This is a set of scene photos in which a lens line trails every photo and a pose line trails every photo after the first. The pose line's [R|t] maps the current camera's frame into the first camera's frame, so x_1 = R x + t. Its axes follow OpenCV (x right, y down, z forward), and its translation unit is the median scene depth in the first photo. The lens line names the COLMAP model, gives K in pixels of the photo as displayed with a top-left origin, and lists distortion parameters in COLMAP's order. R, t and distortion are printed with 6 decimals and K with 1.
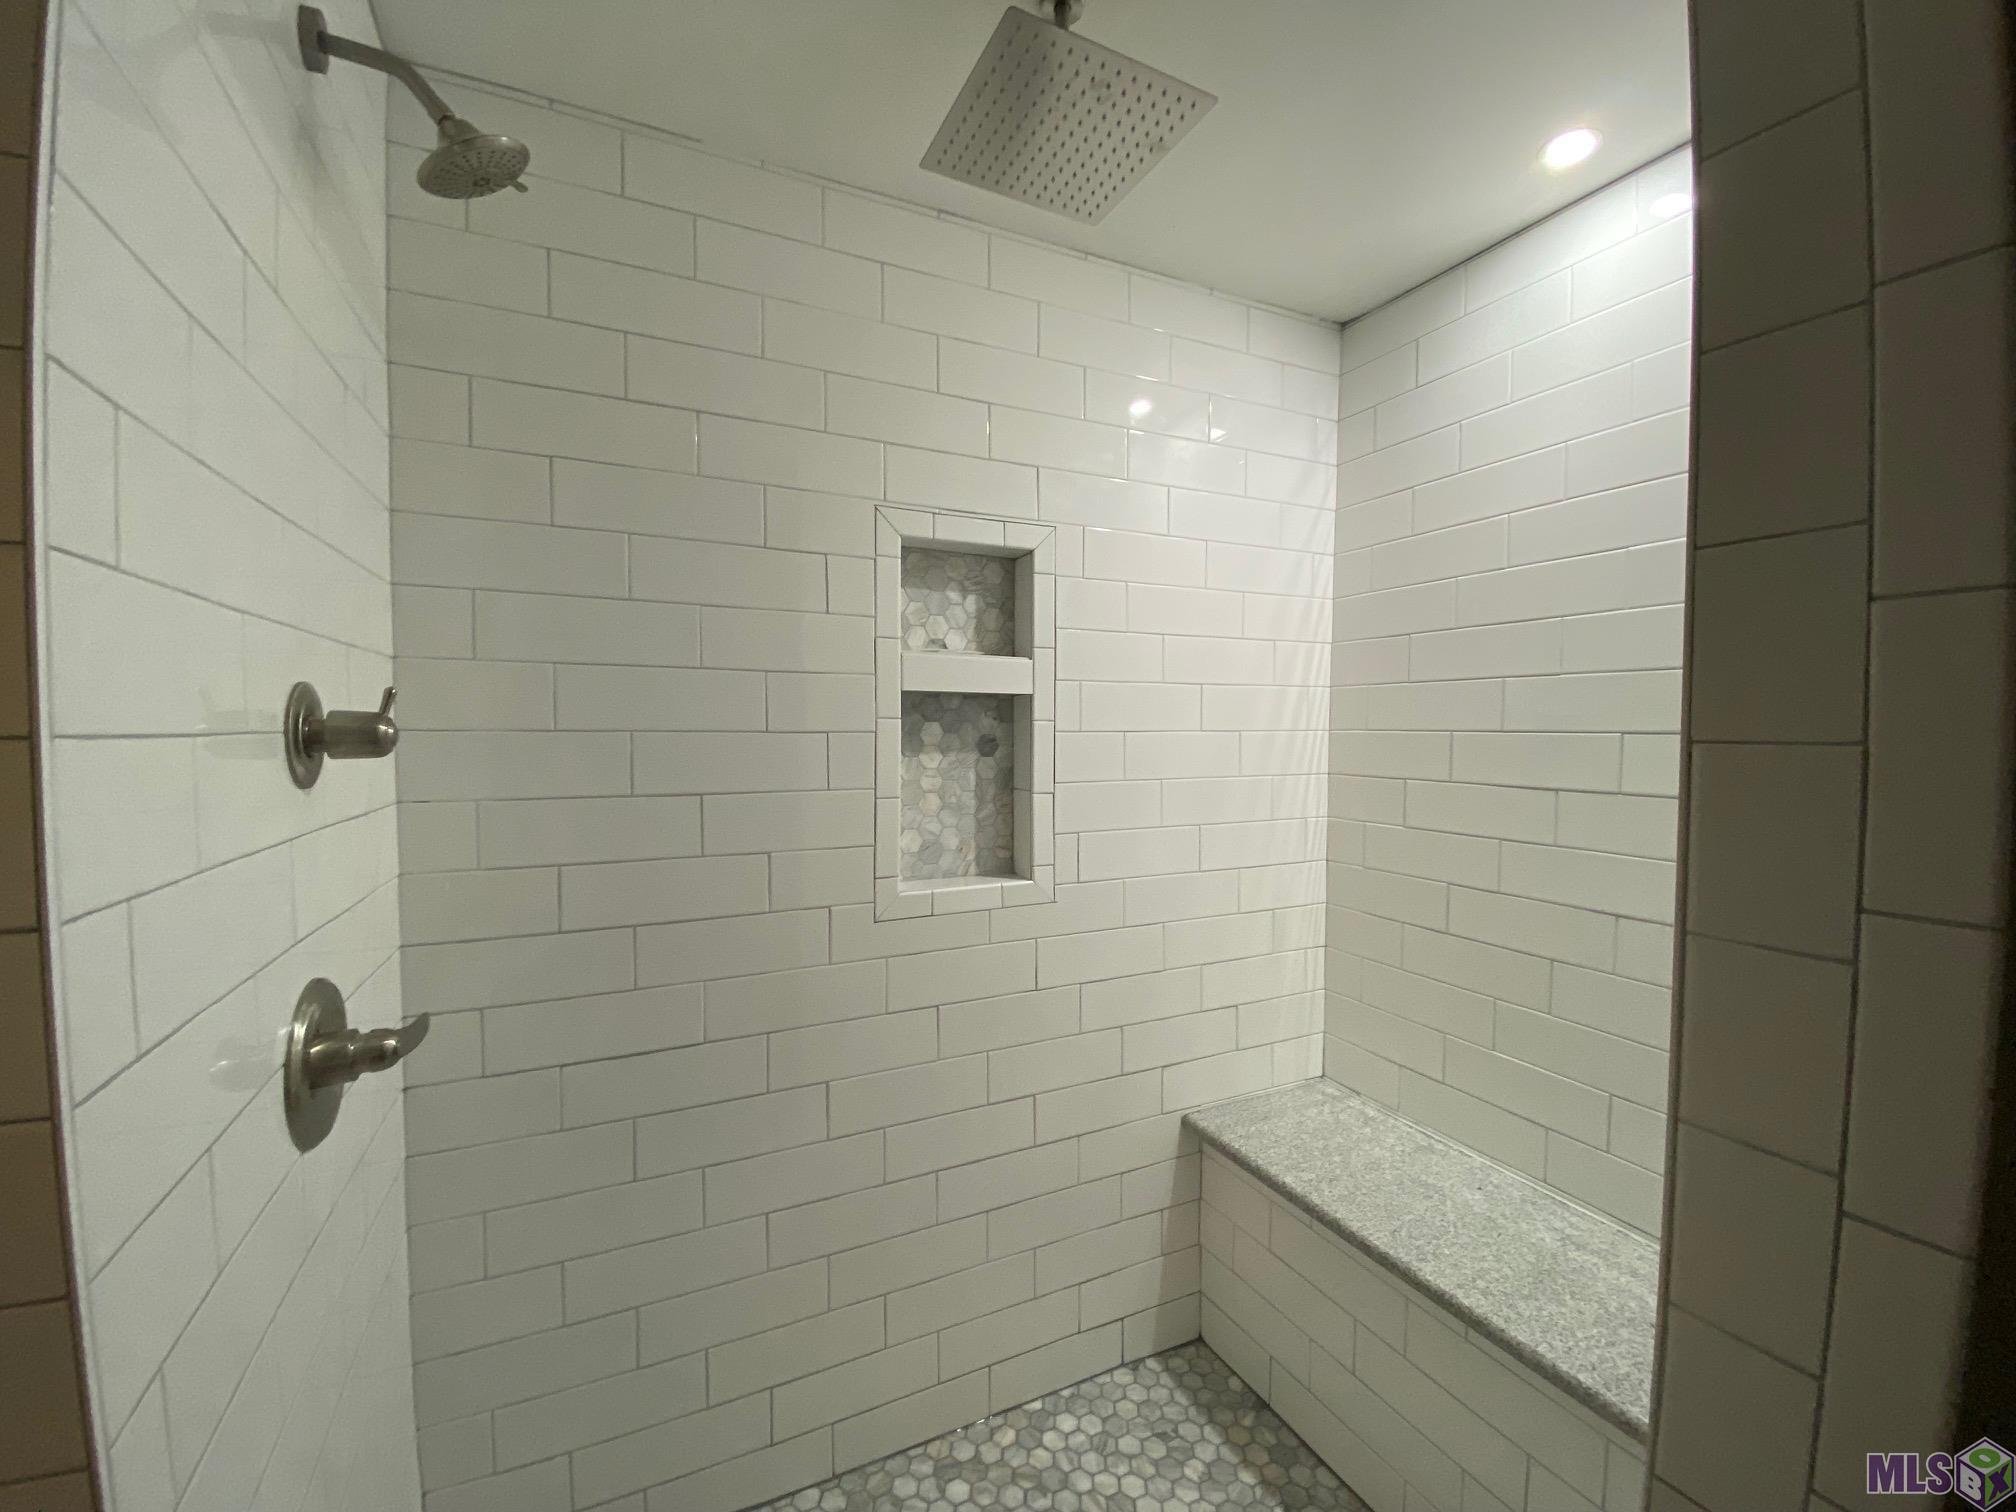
lens RADIAL K [[821.1, 0, 998.8], [0, 821.1, 757.0], [0, 0, 1]] dist [0.036202, -0.025287]
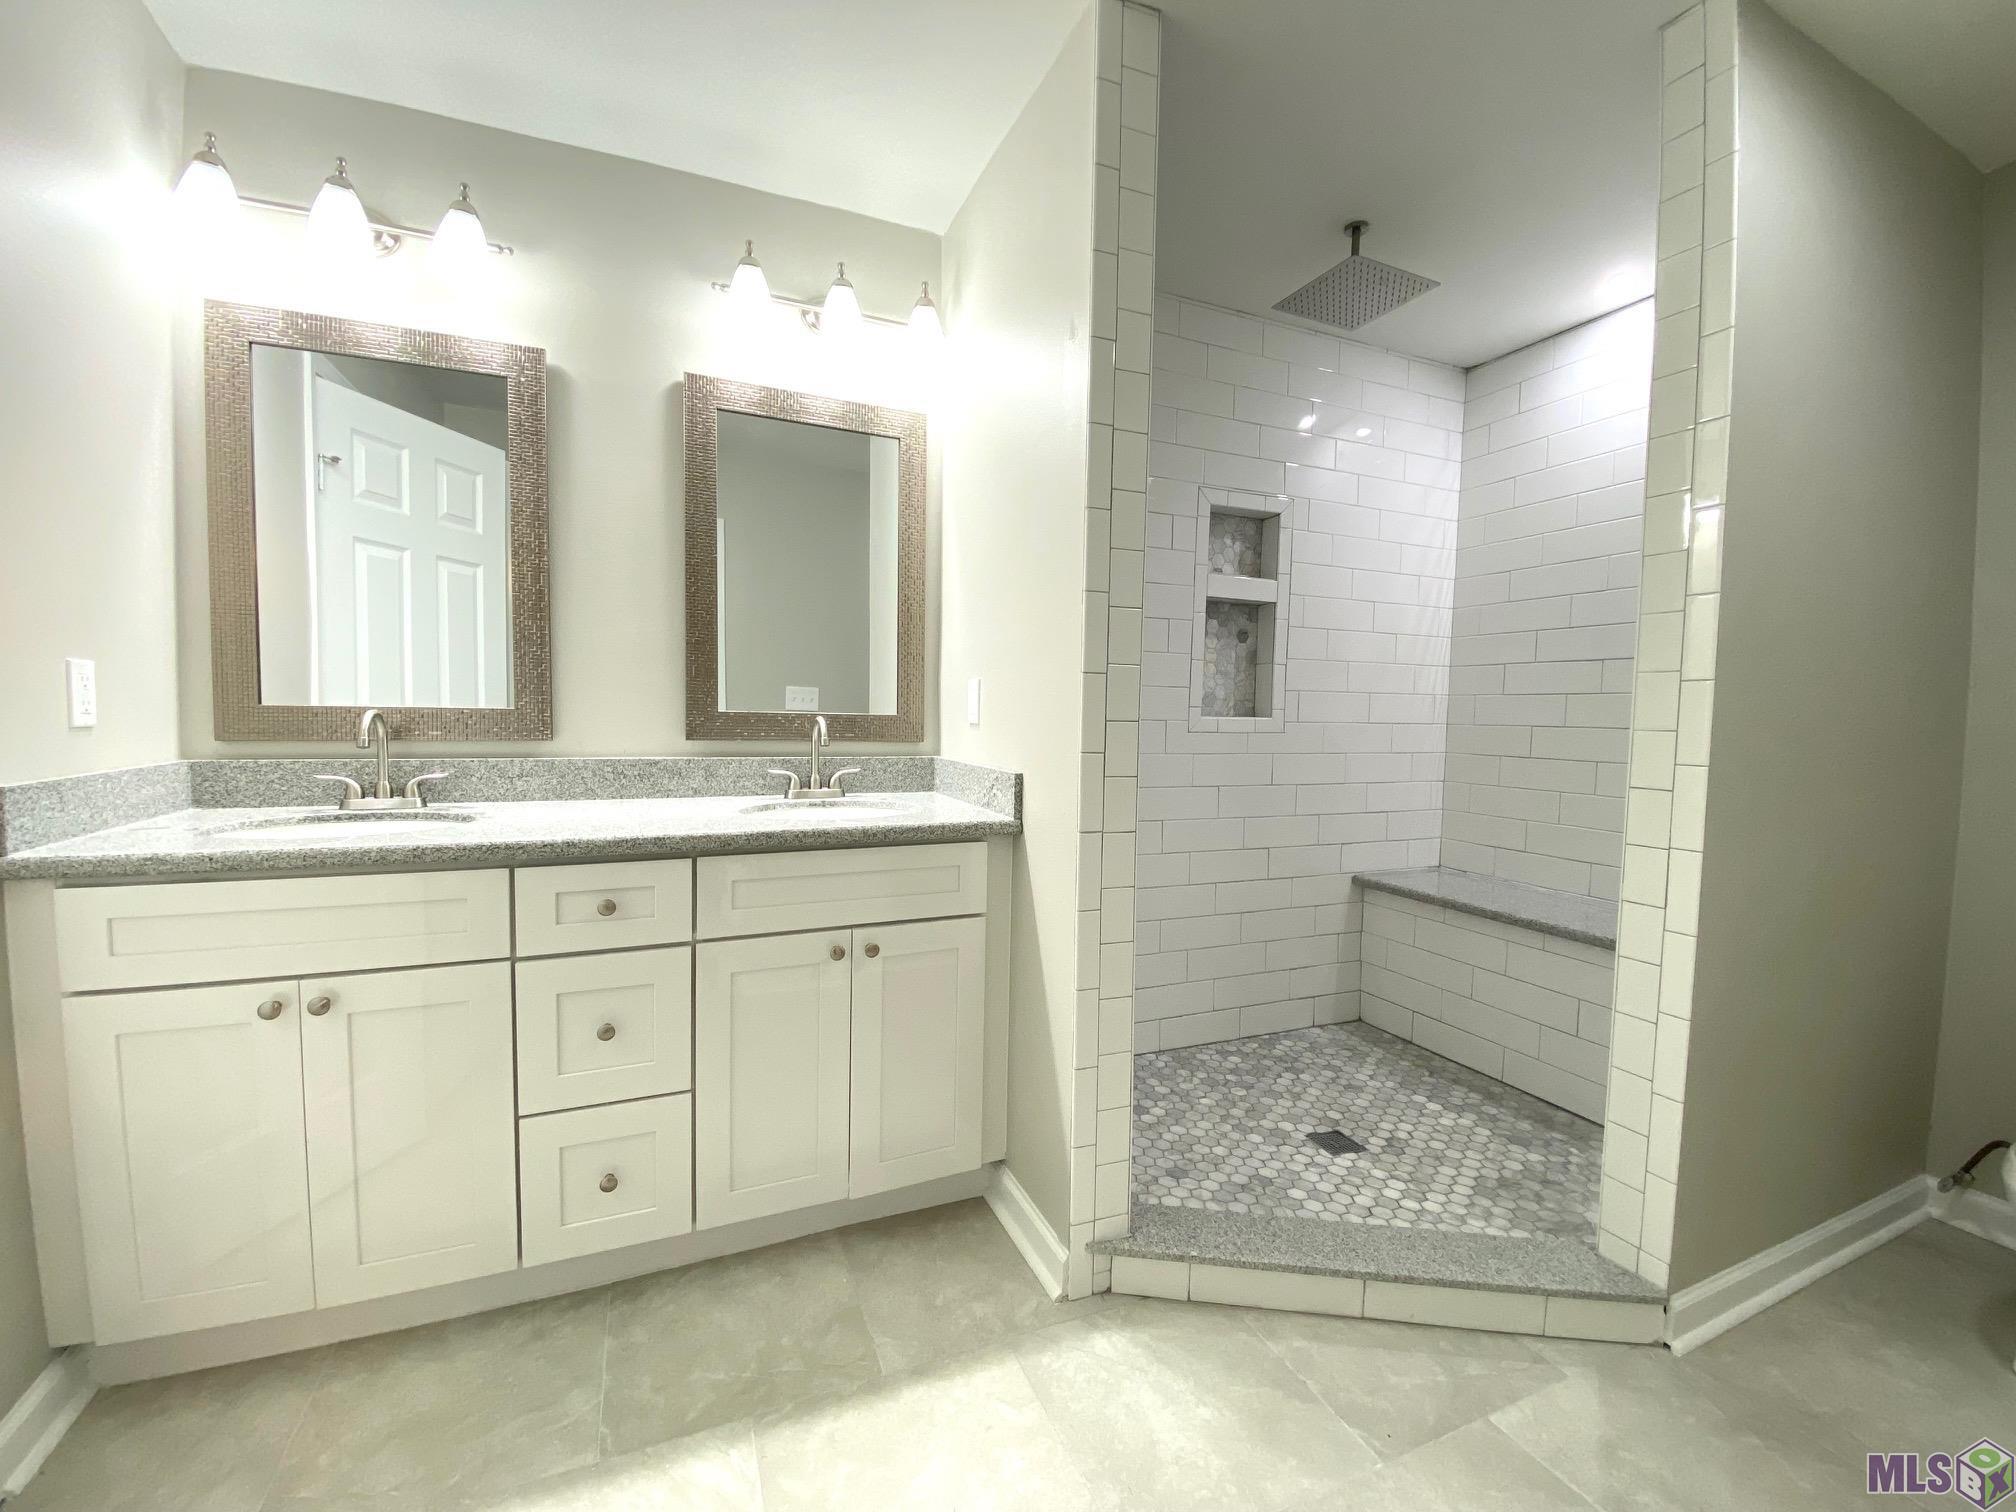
lens RADIAL K [[821.1, 0, 998.8], [0, 821.1, 757.0], [0, 0, 1]] dist [0.036202, -0.025287]
pose [[0.999159, 0.018365, -0.036672, -0.462543], [-0.017863, 0.999743, 0.013983, 0.226555], [0.036919, -0.013316, 0.999230, -0.690337]]
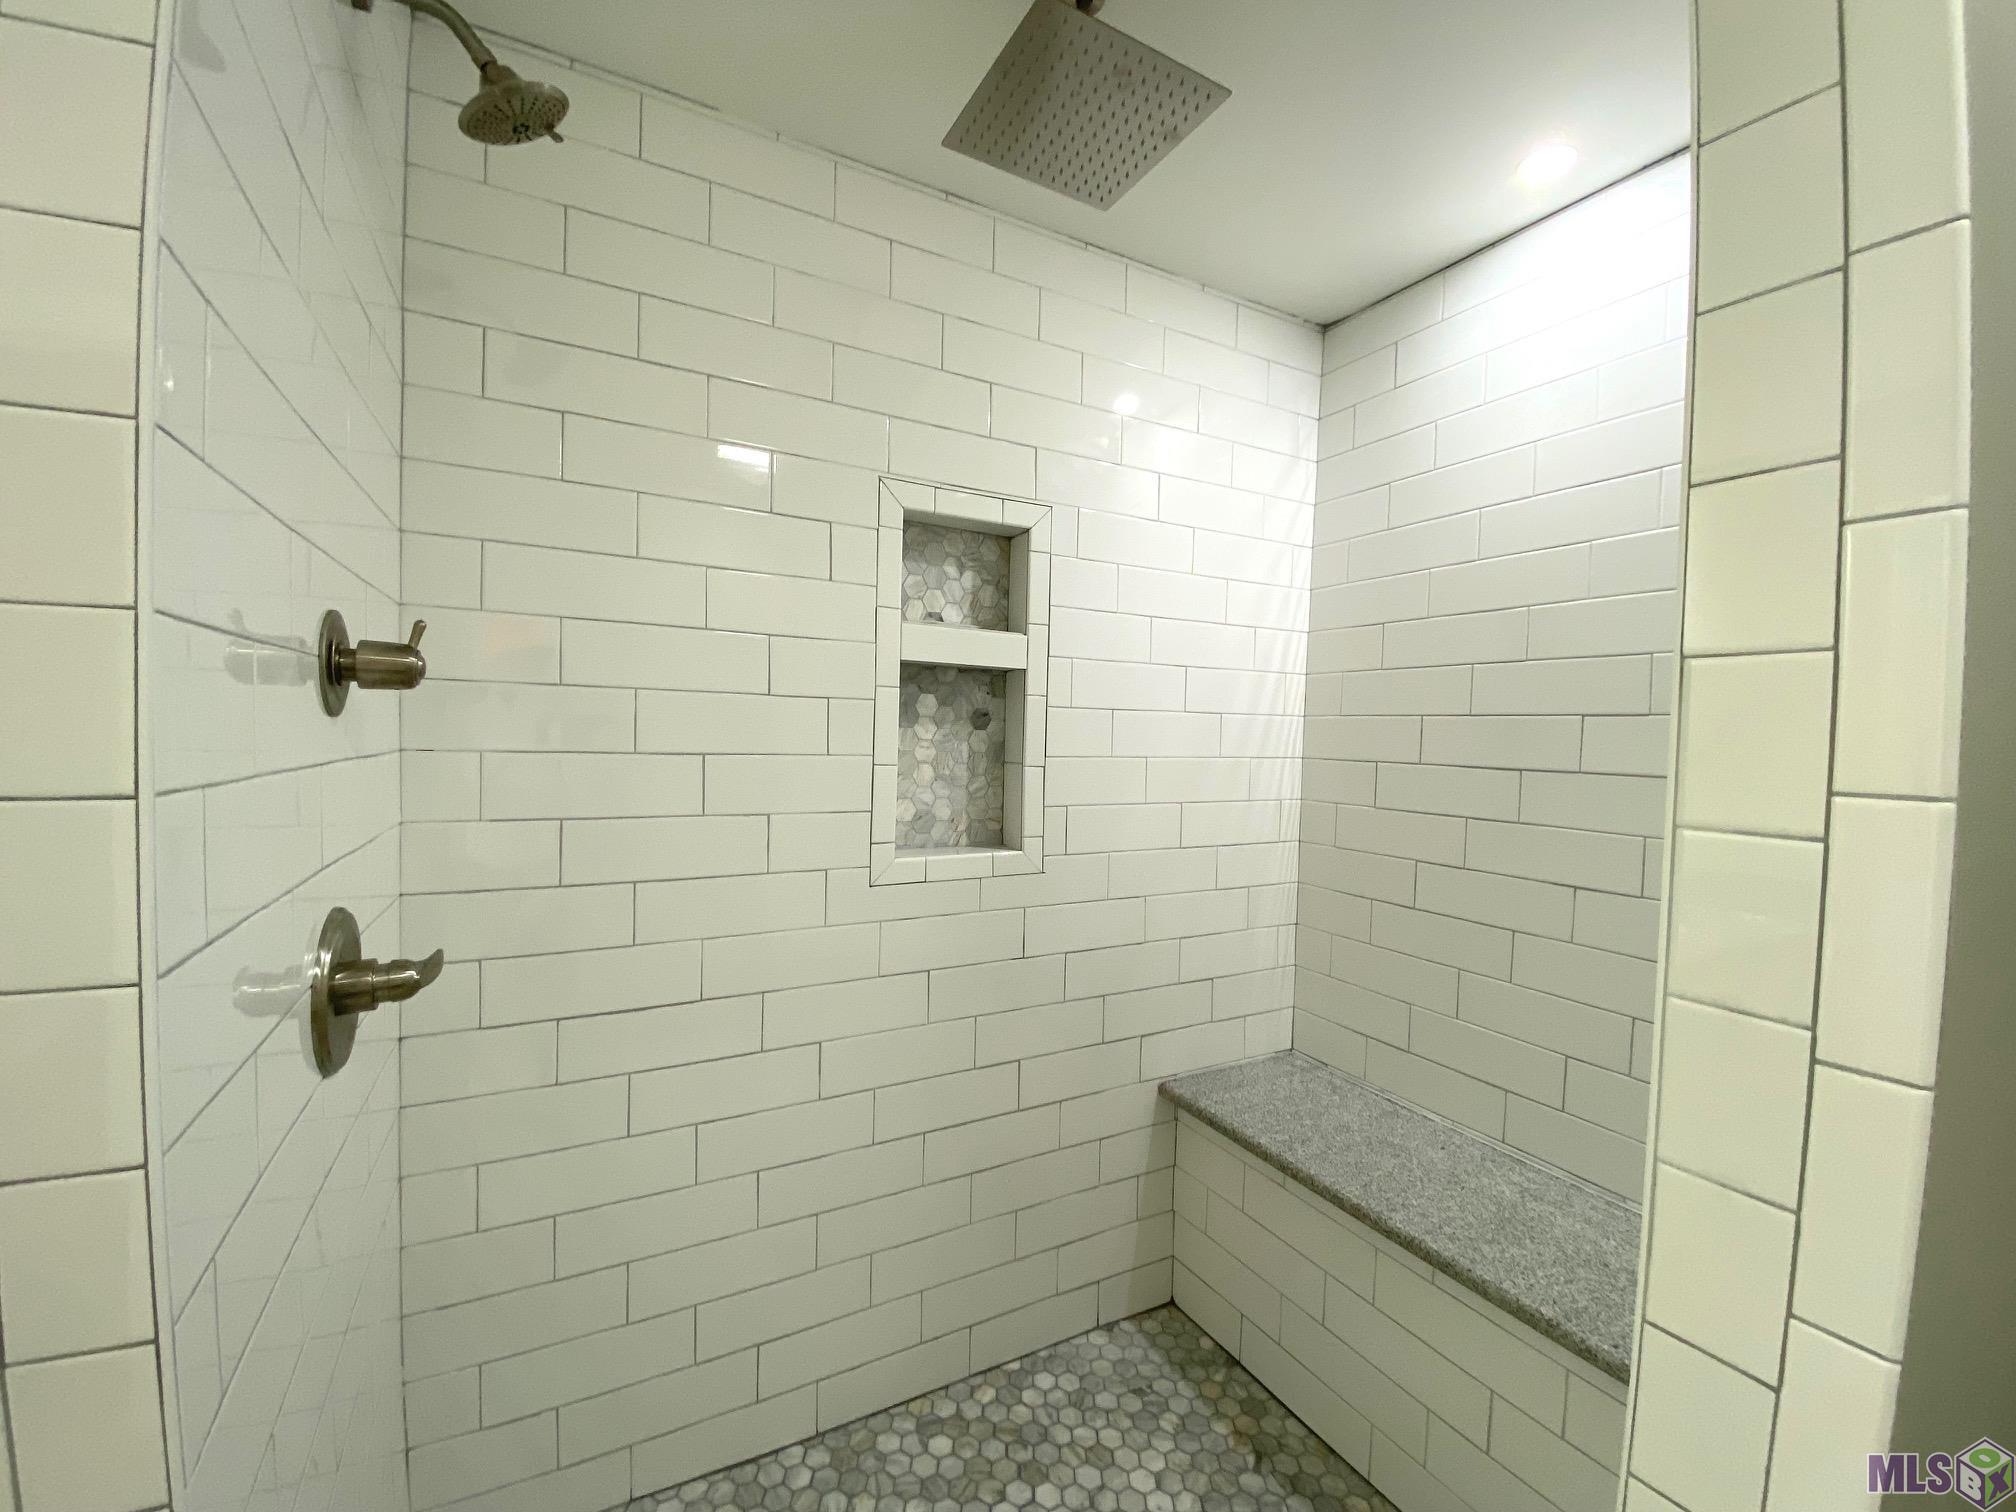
lens RADIAL K [[821.1, 0, 998.8], [0, 821.1, 757.0], [0, 0, 1]] dist [0.036202, -0.025287]
pose [[0.998632, 0.020683, 0.048027, -0.041841], [-0.020476, 0.999779, -0.004781, 0.040400], [-0.048115, 0.003791, 0.998835, -0.023232]]
